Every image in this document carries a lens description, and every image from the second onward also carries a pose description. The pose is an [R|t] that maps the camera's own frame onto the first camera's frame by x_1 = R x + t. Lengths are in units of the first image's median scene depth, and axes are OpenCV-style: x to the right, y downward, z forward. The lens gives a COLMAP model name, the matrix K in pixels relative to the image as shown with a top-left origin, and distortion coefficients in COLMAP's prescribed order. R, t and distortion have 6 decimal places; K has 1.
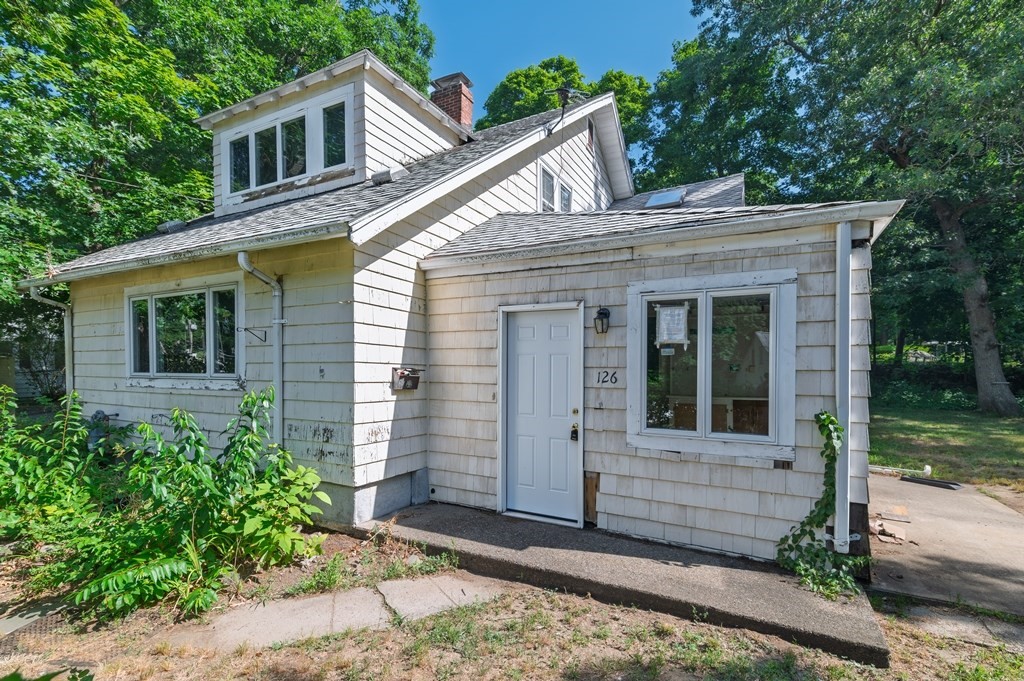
lens RADIAL K [[487.7, 0, 486.4], [0, 487.7, 379.1], [0, 0, 1]] dist [0.020530, 0.000449]
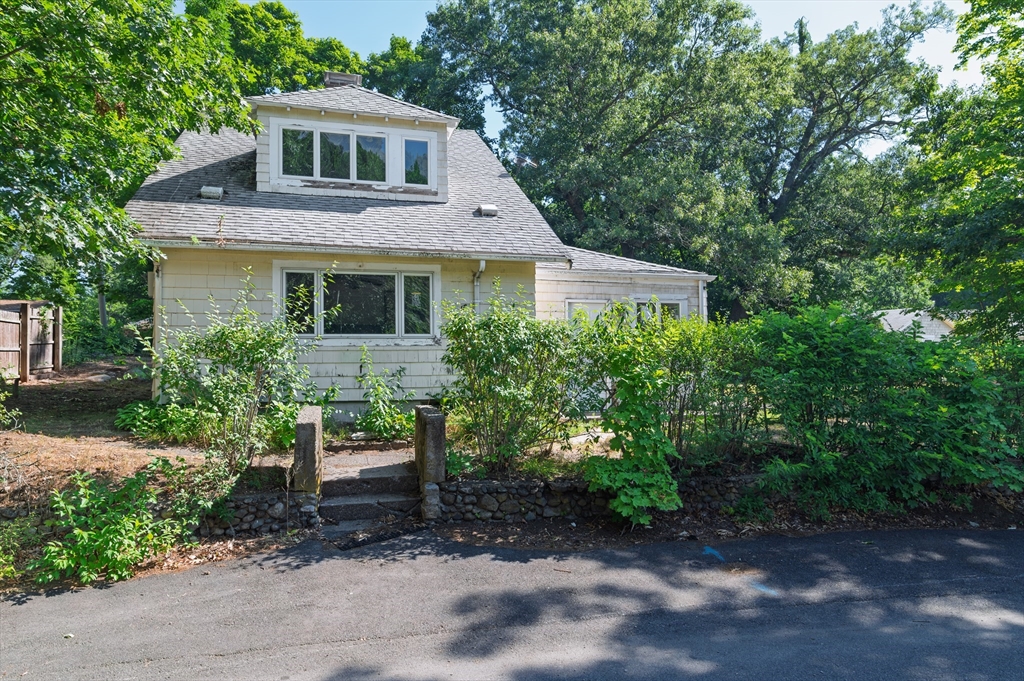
lens RADIAL K [[622.8, 0, 508.8], [0, 622.8, 340.6], [0, 0, 1]] dist [0.007239, 0.001920]
pose [[0.725158, 0.008001, 0.688535, -1.522060], [0.020618, 0.999232, -0.033327, 0.070474], [-0.688273, 0.038363, 0.724436, -0.474446]]
